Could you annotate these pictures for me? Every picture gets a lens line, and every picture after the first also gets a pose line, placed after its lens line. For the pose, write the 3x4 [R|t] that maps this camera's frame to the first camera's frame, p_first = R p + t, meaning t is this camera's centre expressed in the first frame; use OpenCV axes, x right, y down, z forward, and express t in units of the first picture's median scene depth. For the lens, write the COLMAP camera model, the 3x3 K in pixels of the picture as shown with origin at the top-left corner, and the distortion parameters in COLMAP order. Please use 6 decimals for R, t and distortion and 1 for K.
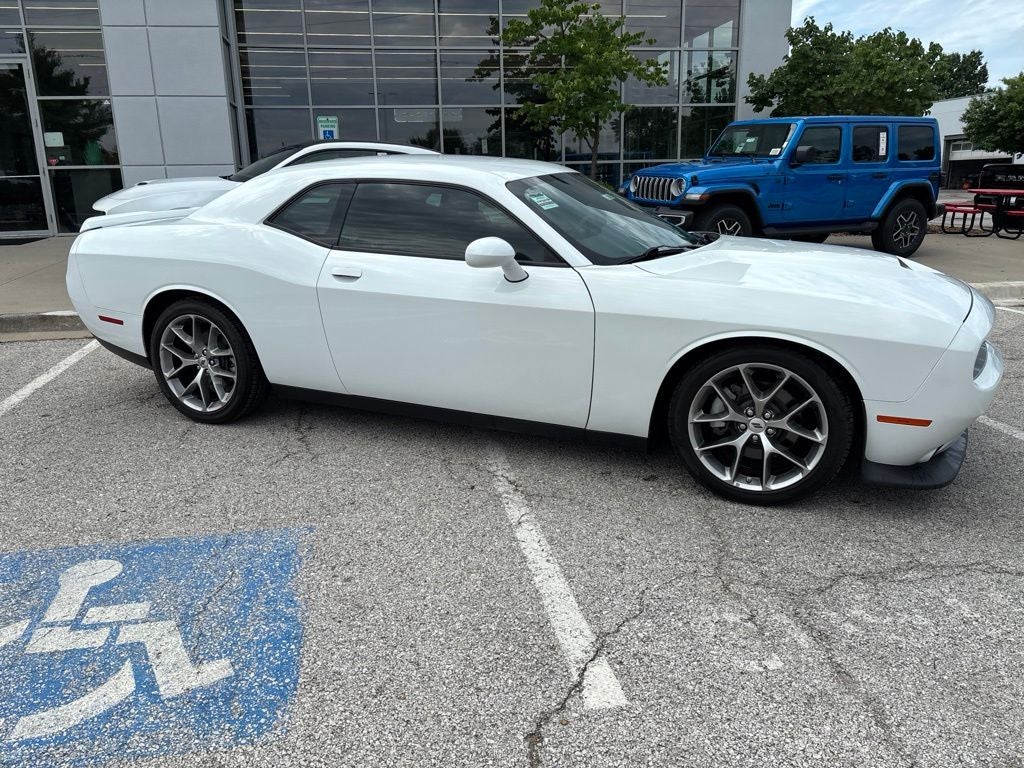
lens RADIAL K [[775.8, 0, 509.2], [0, 775.8, 386.8], [0, 0, 1]] dist [0.048426, -0.058434]
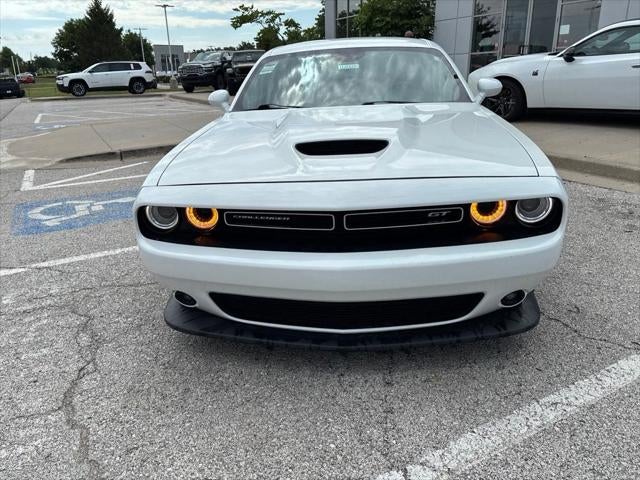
lens RADIAL K [[484.9, 0, 317.5], [0, 484.9, 239.4], [0, 0, 1]] dist [0.048426, -0.058434]
pose [[0.300373, 0.319979, -0.898548, 1.112448], [-0.228090, 0.938815, 0.258071, -0.206865], [0.926148, 0.127433, 0.354979, 0.847360]]
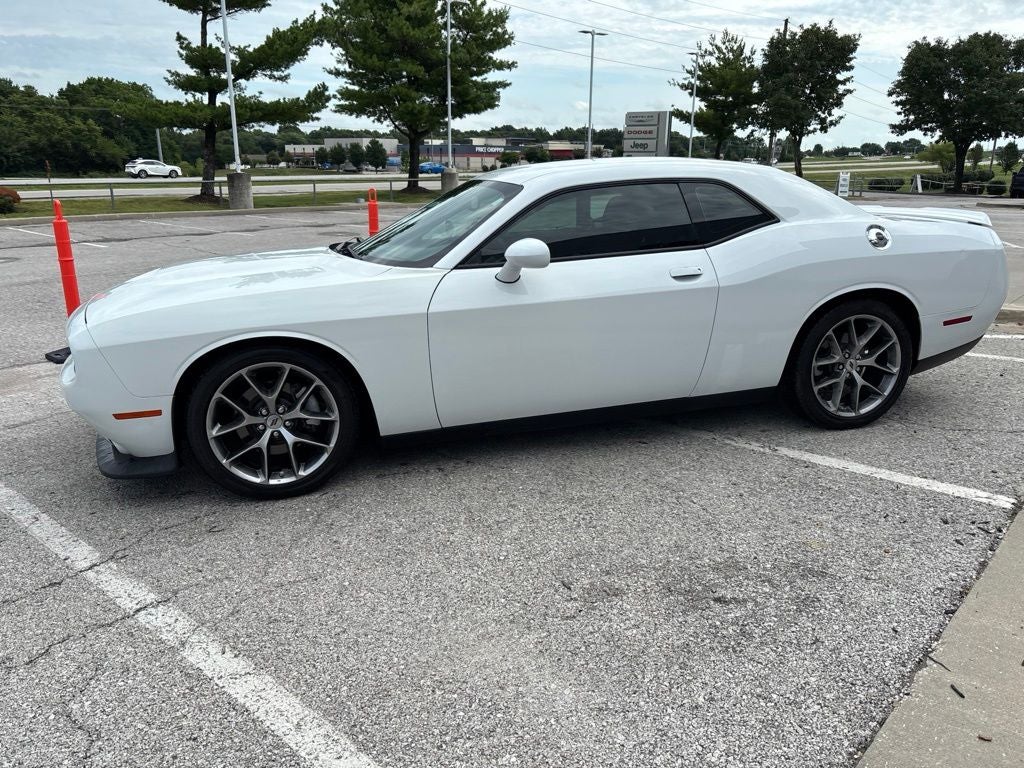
lens RADIAL K [[775.8, 0, 509.6], [0, 775.8, 390.2], [0, 0, 1]] dist [0.048426, -0.058434]
pose [[-0.787190, 0.188744, -0.587118, 0.840757], [-0.146380, 0.867626, 0.475183, -0.643756], [0.599086, 0.460001, -0.655358, 2.223920]]
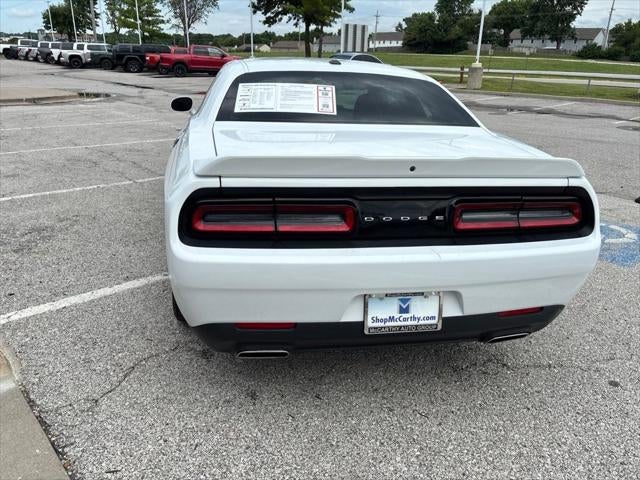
lens RADIAL K [[484.9, 0, 314.3], [0, 484.9, 235.3], [0, 0, 1]] dist [0.048426, -0.058434]
pose [[-0.542246, -0.288393, 0.789176, -1.039082], [0.202695, 0.866610, 0.455963, -0.530030], [-0.815404, 0.407206, -0.411460, 1.870517]]
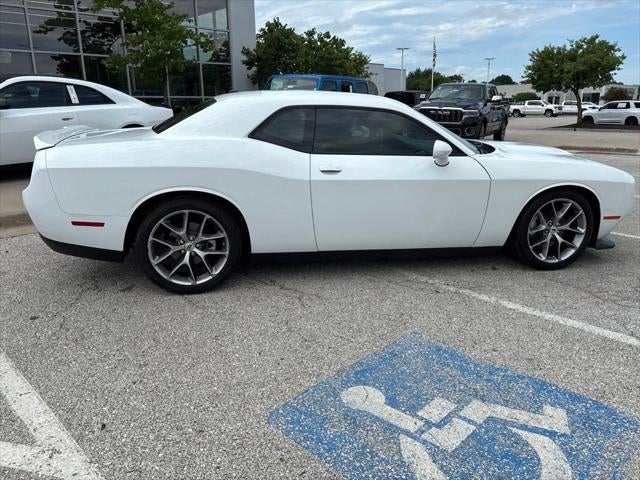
lens RADIAL K [[484.9, 0, 316.6], [0, 484.9, 232.9], [0, 0, 1]] dist [0.048426, -0.058434]
pose [[0.821199, -0.131565, 0.555268, -0.841083], [0.138749, 0.989893, 0.029346, -0.061542], [-0.553517, 0.052944, 0.831154, 0.278603]]
